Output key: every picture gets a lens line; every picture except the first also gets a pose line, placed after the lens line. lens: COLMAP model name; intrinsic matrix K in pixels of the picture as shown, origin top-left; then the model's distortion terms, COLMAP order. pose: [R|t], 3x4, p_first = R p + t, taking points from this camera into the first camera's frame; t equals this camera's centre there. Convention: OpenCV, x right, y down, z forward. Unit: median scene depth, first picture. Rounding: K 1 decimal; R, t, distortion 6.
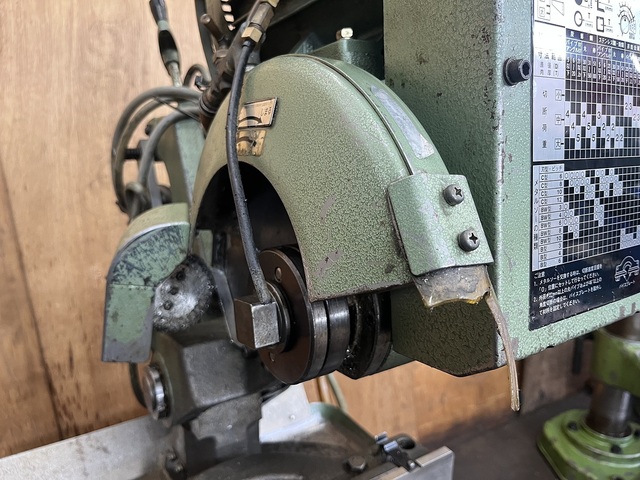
lens RADIAL K [[499.7, 0, 320.0], [0, 499.7, 240.0], [0, 0, 1]] dist [0.066923, -0.130645]
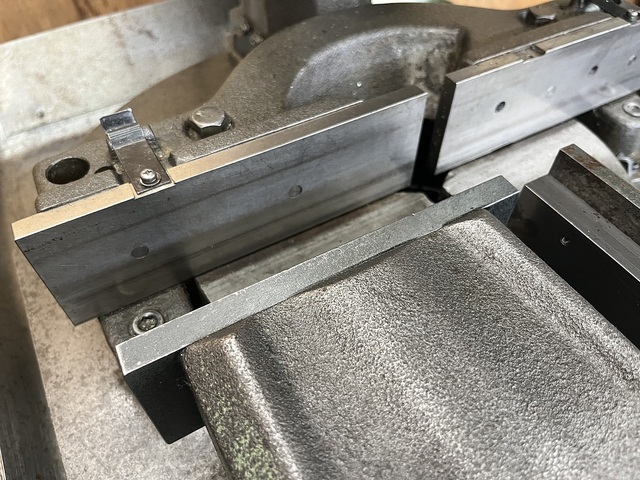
lens RADIAL K [[499.7, 0, 320.0], [0, 499.7, 240.0], [0, 0, 1]] dist [0.066923, -0.130645]
pose [[0.998211, 0.033618, -0.049450, -0.127229], [0.001409, 0.813538, 0.581511, 0.232389], [0.059778, -0.580540, 0.812034, 0.228863]]
